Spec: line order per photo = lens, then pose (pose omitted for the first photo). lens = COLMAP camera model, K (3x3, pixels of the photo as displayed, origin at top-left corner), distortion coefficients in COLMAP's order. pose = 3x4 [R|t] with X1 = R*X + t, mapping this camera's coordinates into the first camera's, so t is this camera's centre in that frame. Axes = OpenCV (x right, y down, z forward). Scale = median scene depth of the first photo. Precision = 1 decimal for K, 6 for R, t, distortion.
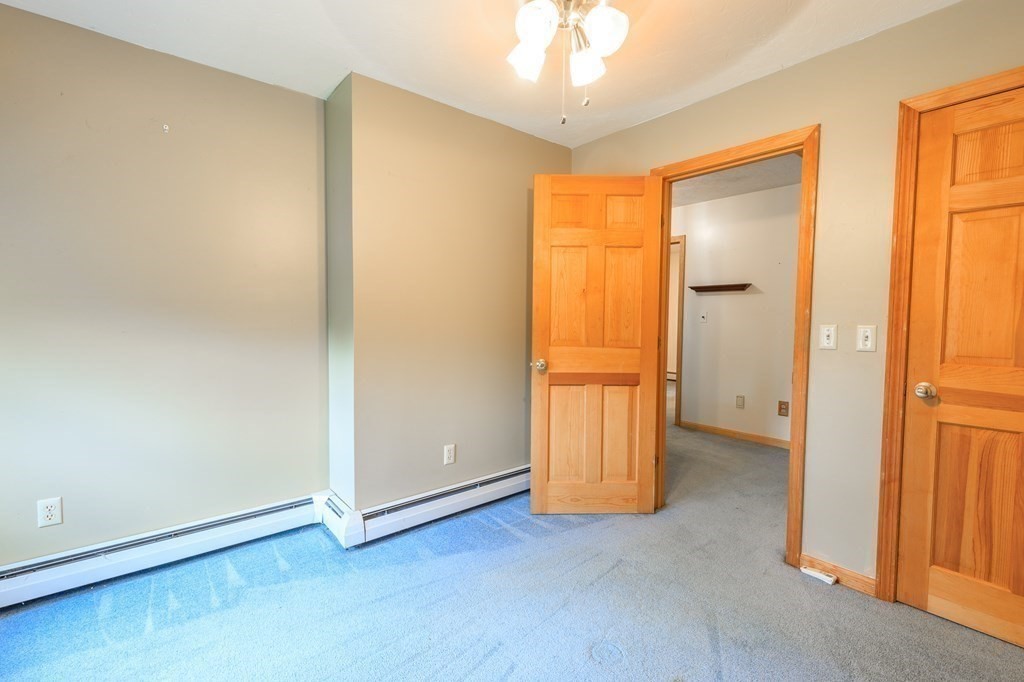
lens RADIAL K [[457.1, 0, 515.3], [0, 457.1, 345.0], [0, 0, 1]] dist [-0.001348, -0.000422]
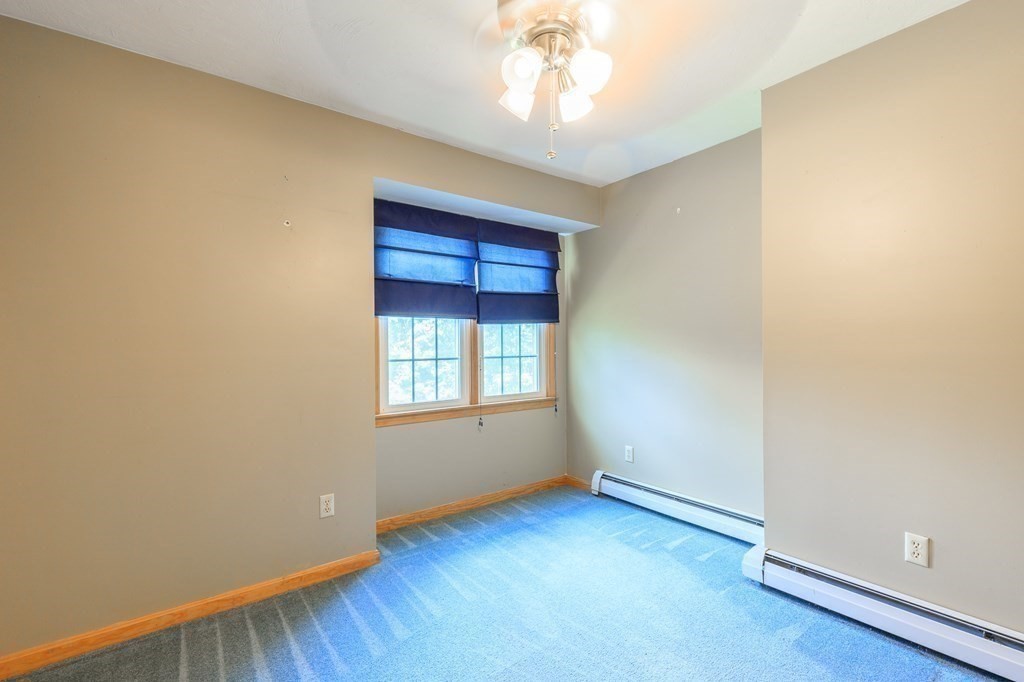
lens RADIAL K [[457.1, 0, 513.2], [0, 457.1, 341.4], [0, 0, 1]] dist [-0.001348, -0.000422]
pose [[-0.055170, -0.005552, -0.998462, 0.660187], [-0.044940, 0.998985, -0.003072, -0.034546], [0.997465, 0.044701, -0.055364, 0.554398]]
